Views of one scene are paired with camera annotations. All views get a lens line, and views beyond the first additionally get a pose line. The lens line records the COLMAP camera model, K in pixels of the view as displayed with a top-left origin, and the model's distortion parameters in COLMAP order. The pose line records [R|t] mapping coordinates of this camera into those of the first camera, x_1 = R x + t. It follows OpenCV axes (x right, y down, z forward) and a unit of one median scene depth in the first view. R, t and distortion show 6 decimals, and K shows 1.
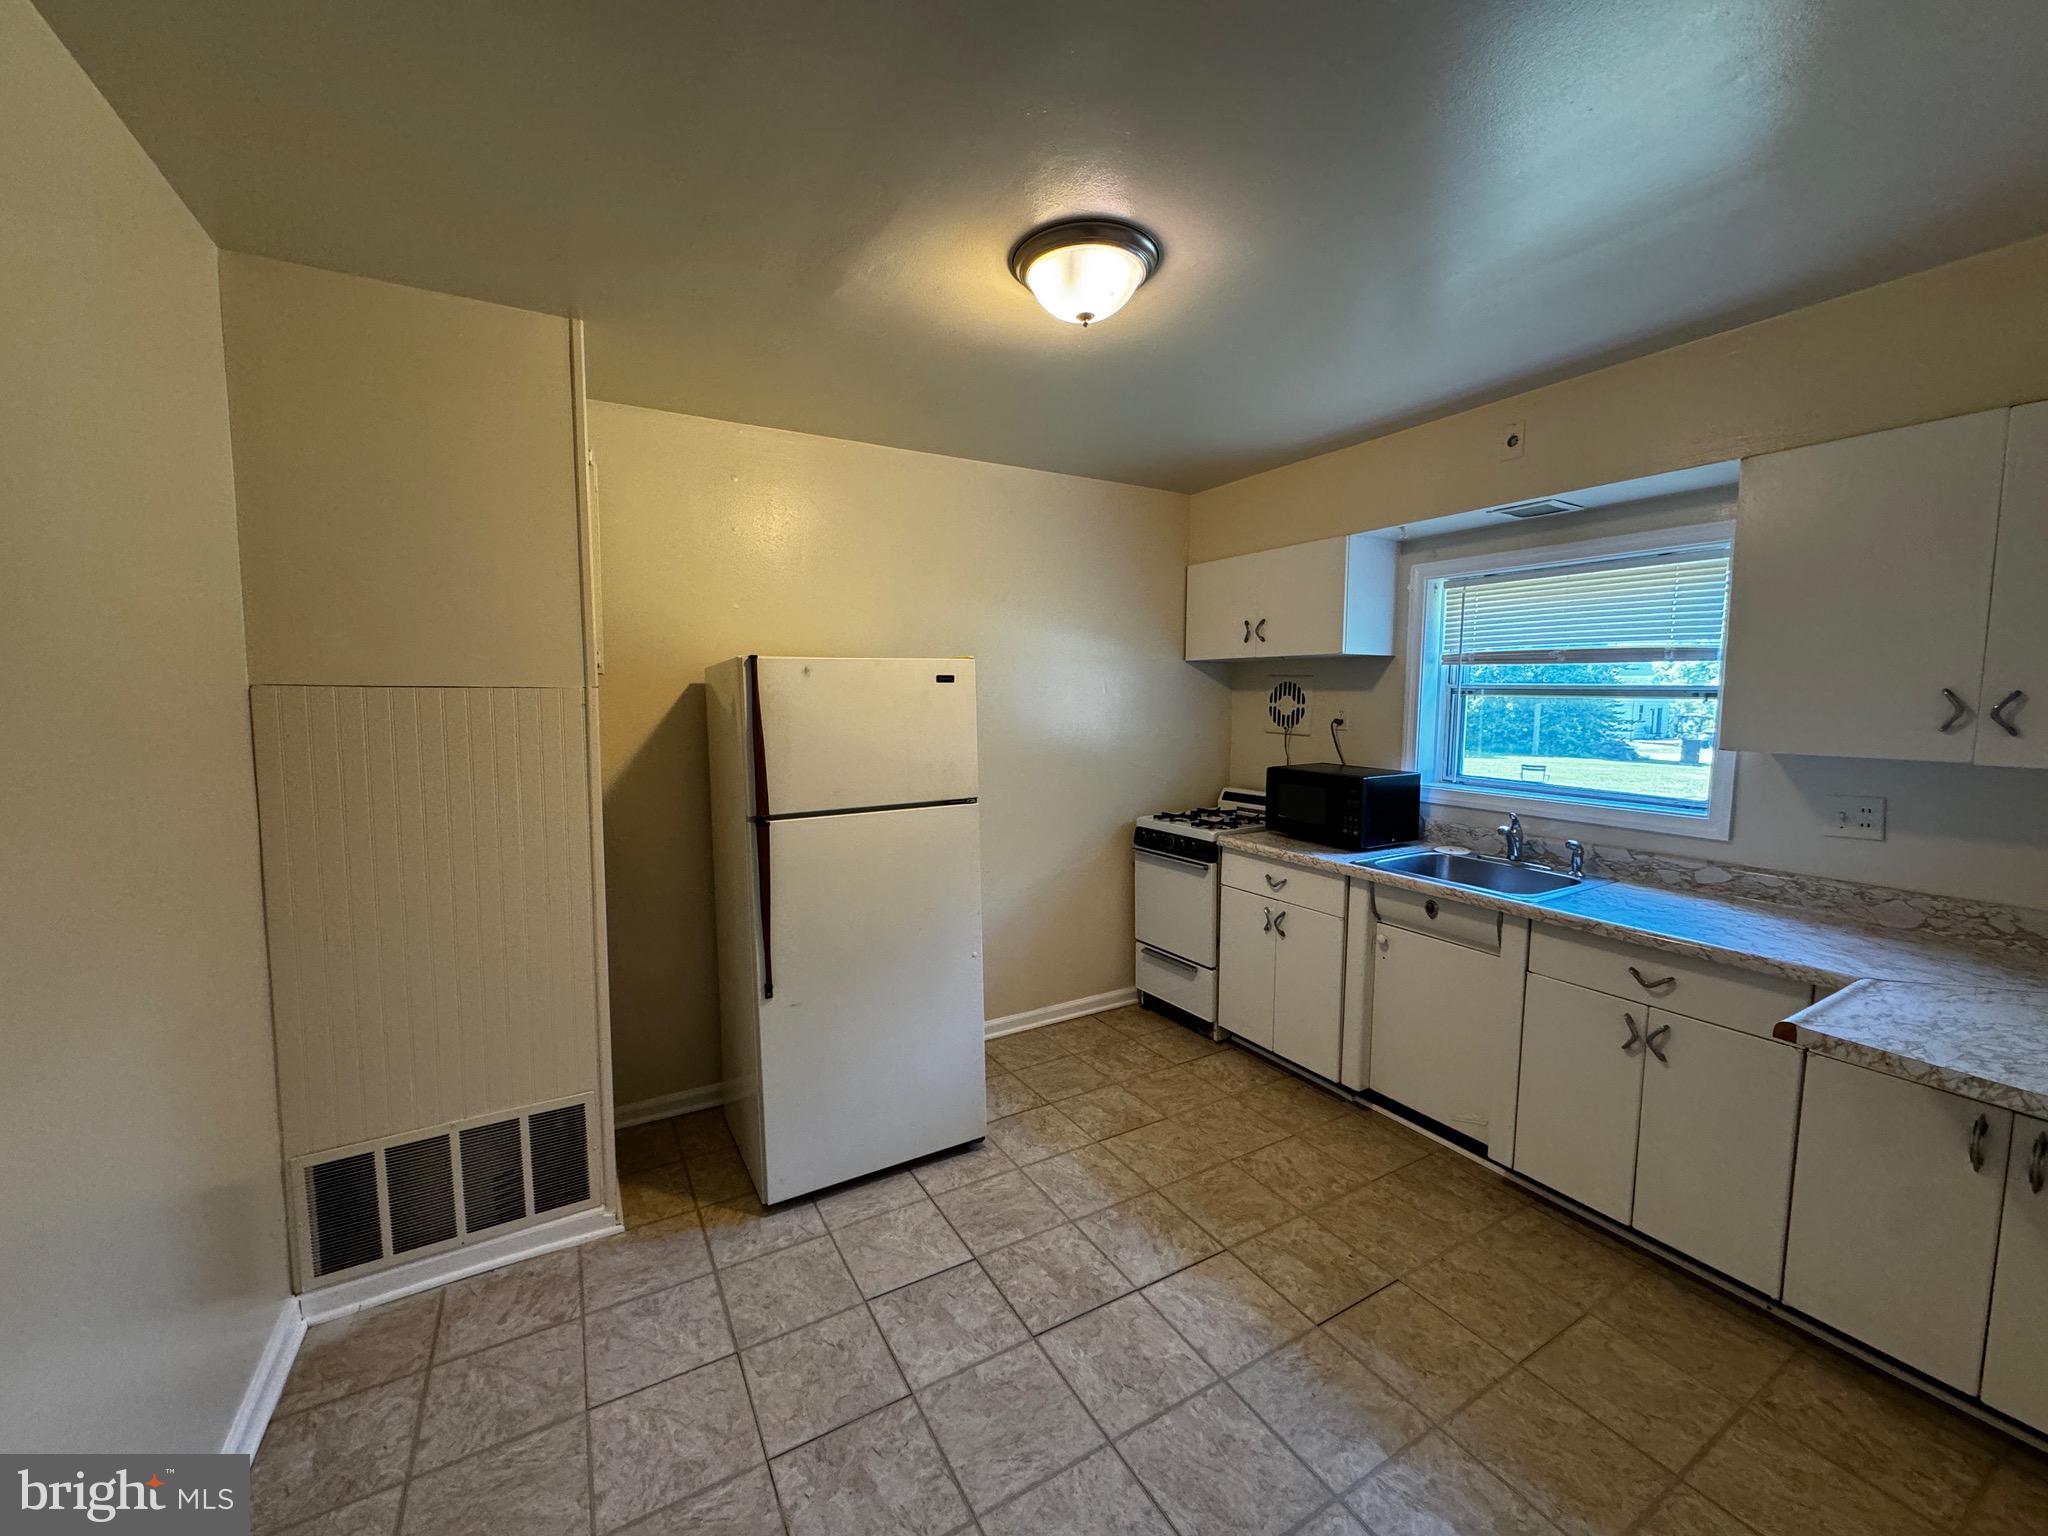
lens RADIAL K [[814.8, 0, 1023.8], [0, 814.8, 768.3], [0, 0, 1]] dist [0.000400, 0.000656]
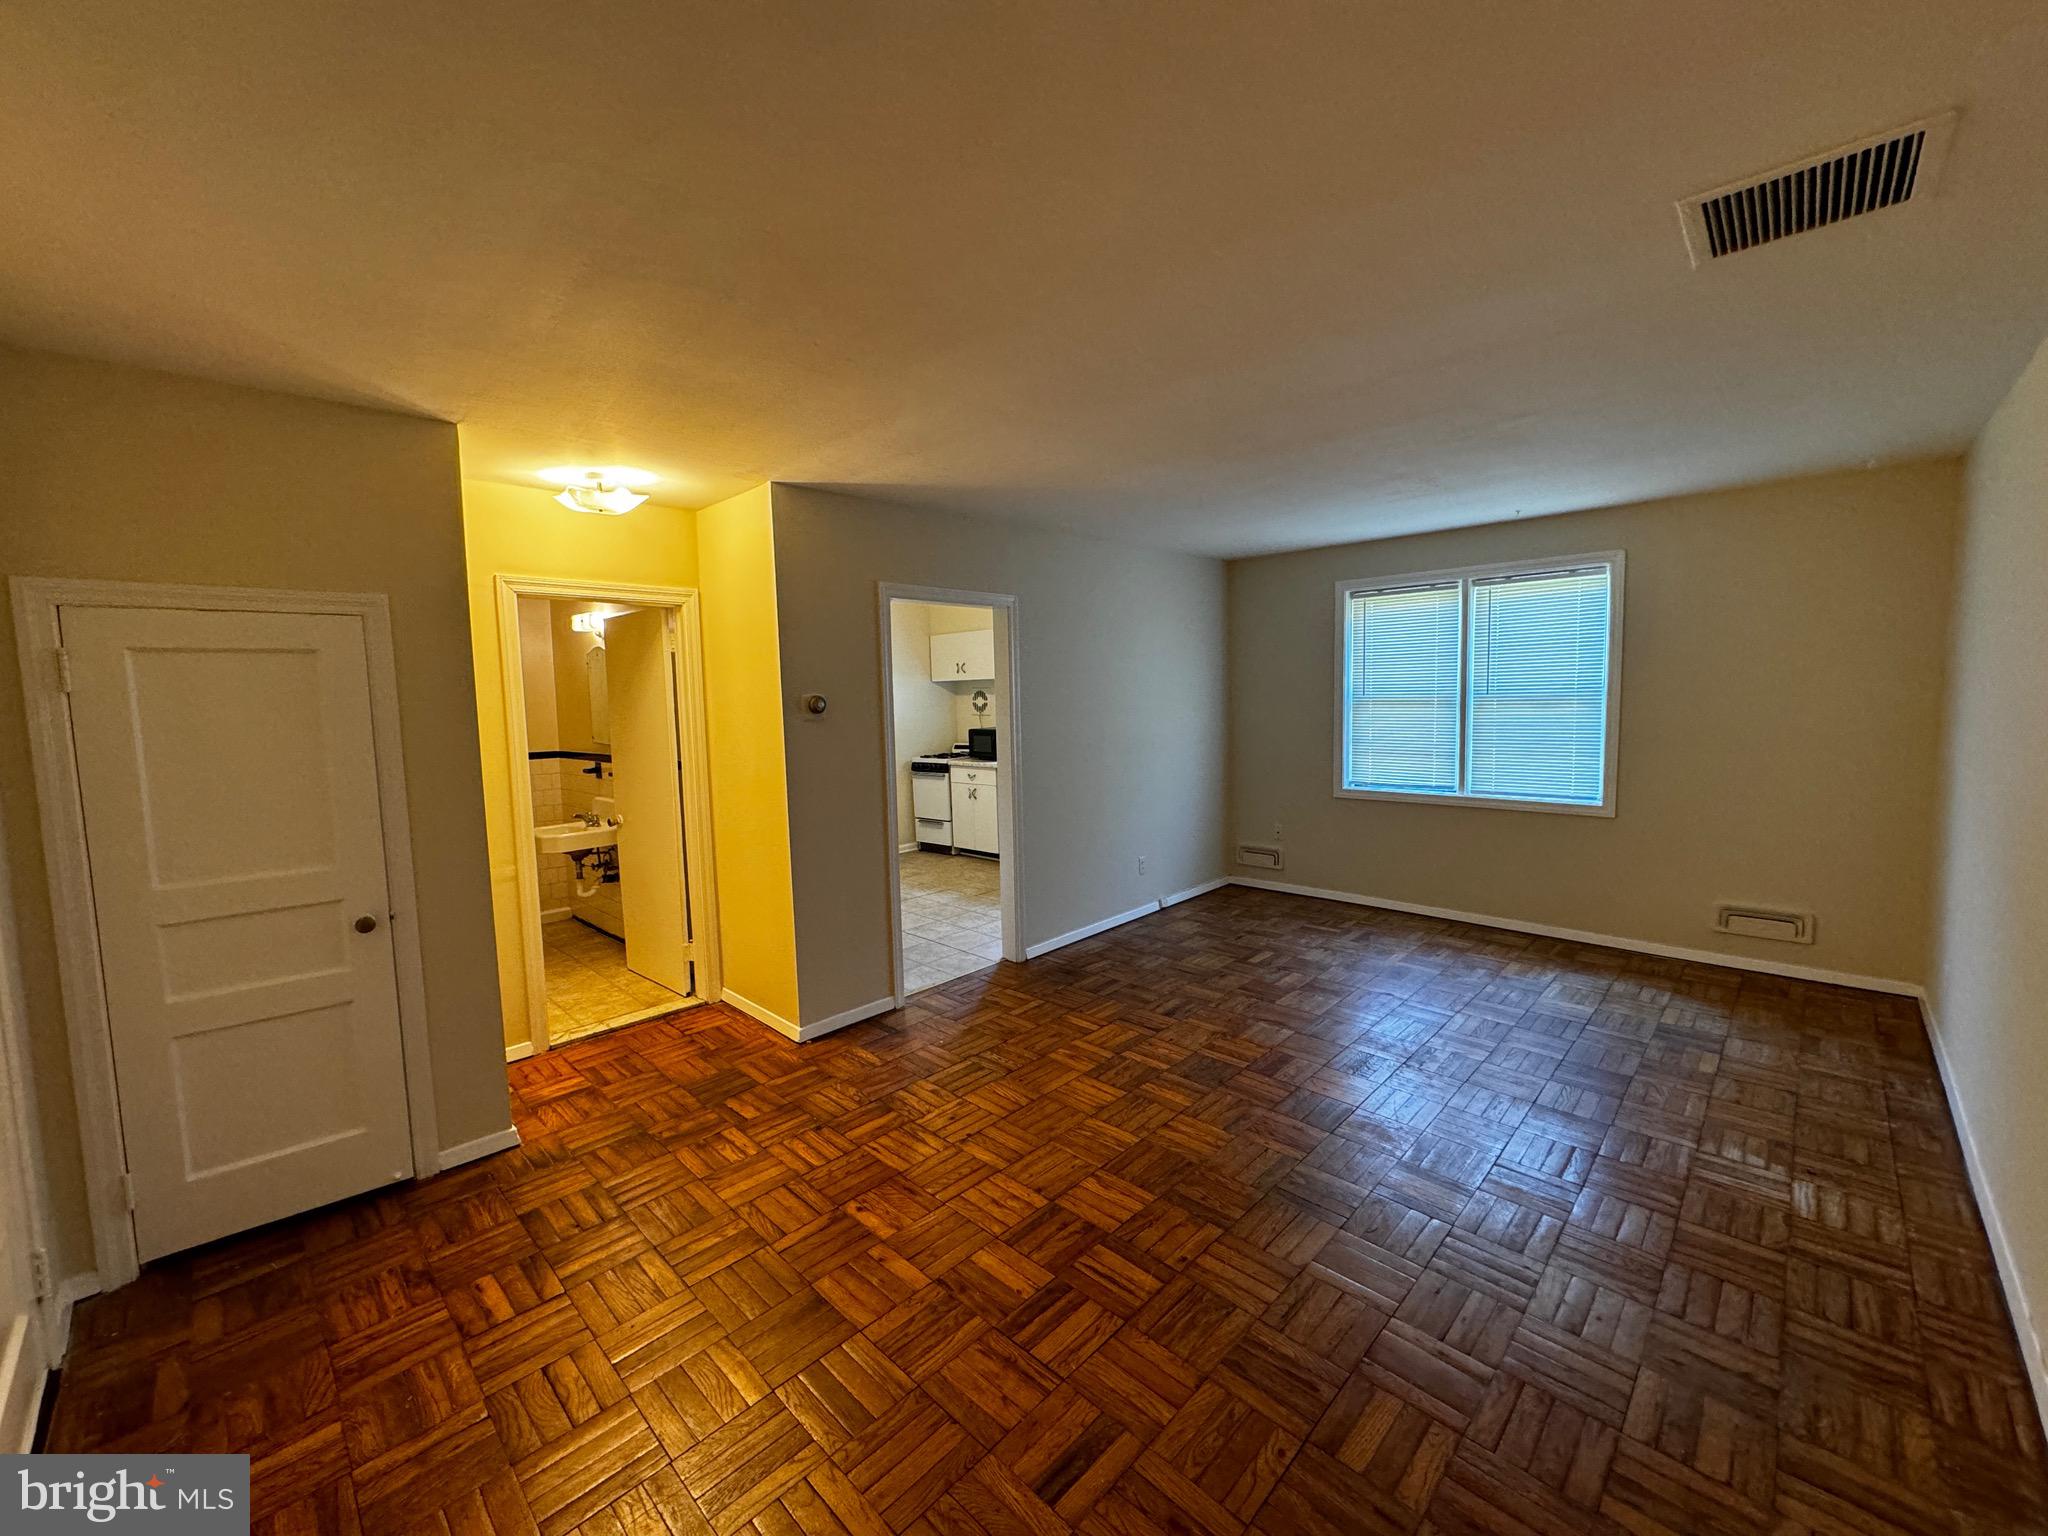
lens RADIAL K [[814.8, 0, 1027.4], [0, 814.8, 763.2], [0, 0, 1]] dist [0.000400, 0.000656]
pose [[0.962383, -0.051059, 0.266854, -0.143973], [0.051950, 0.998643, 0.003722, 0.088057], [-0.266682, 0.010281, 0.963730, -1.160522]]
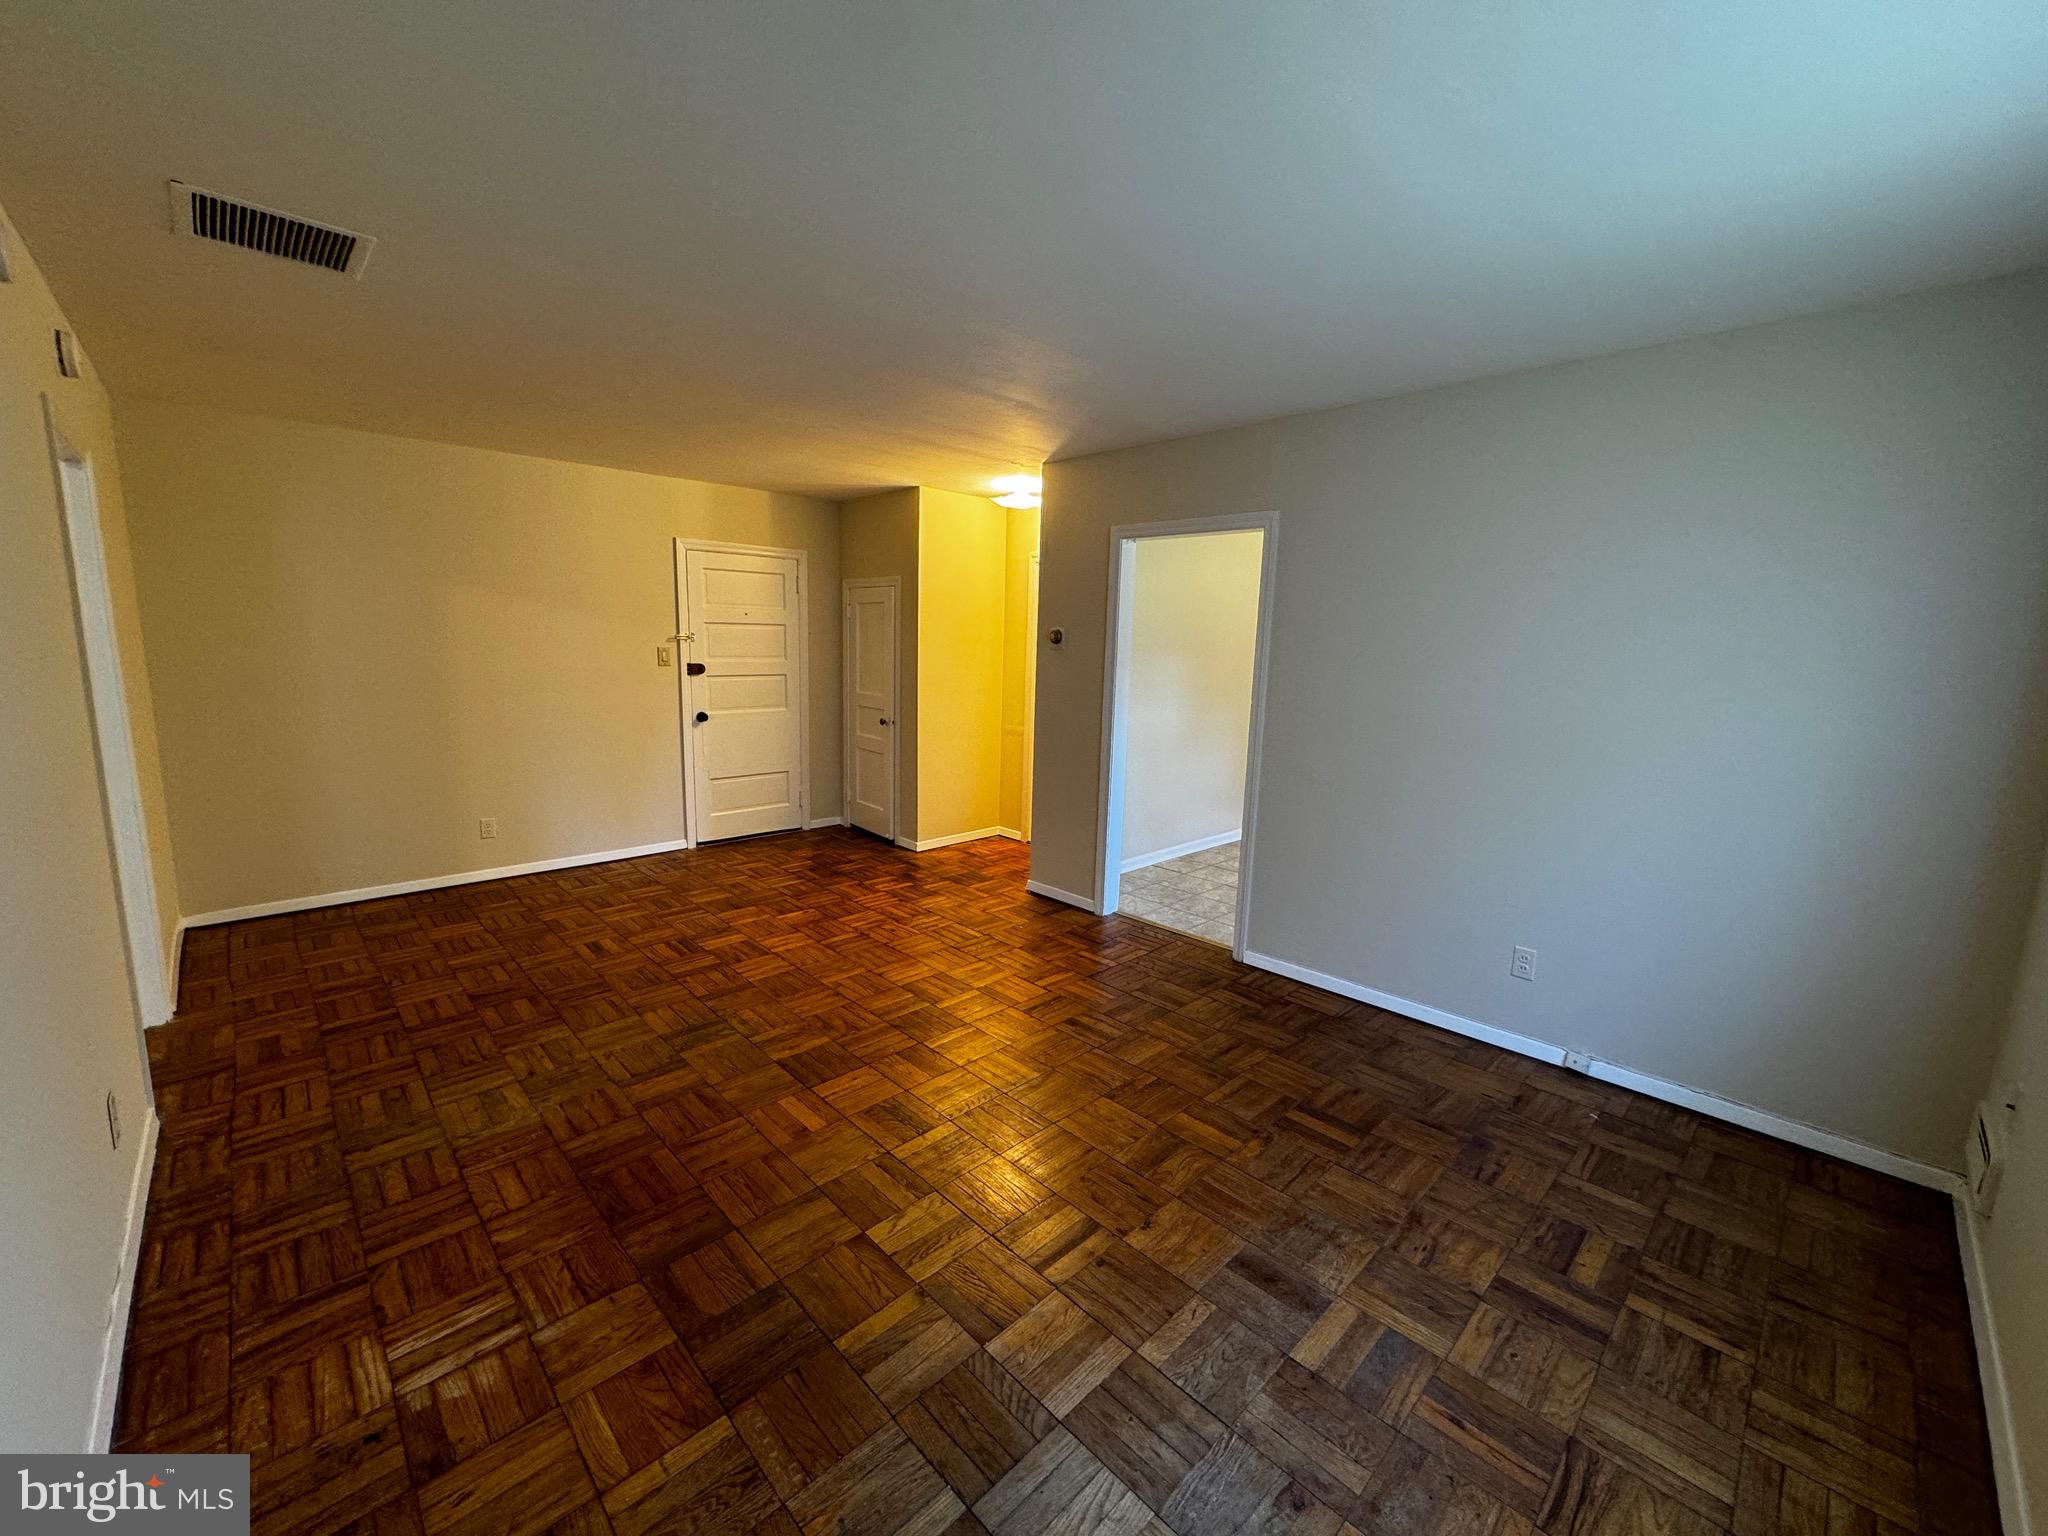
lens RADIAL K [[814.8, 0, 1024.3], [0, 814.8, 761.1], [0, 0, 1]] dist [0.000400, 0.000656]
pose [[0.236654, 0.147351, -0.960356, 2.206114], [-0.109343, 0.986193, 0.124370, 0.005930], [0.965422, 0.075575, 0.249498, 0.142562]]
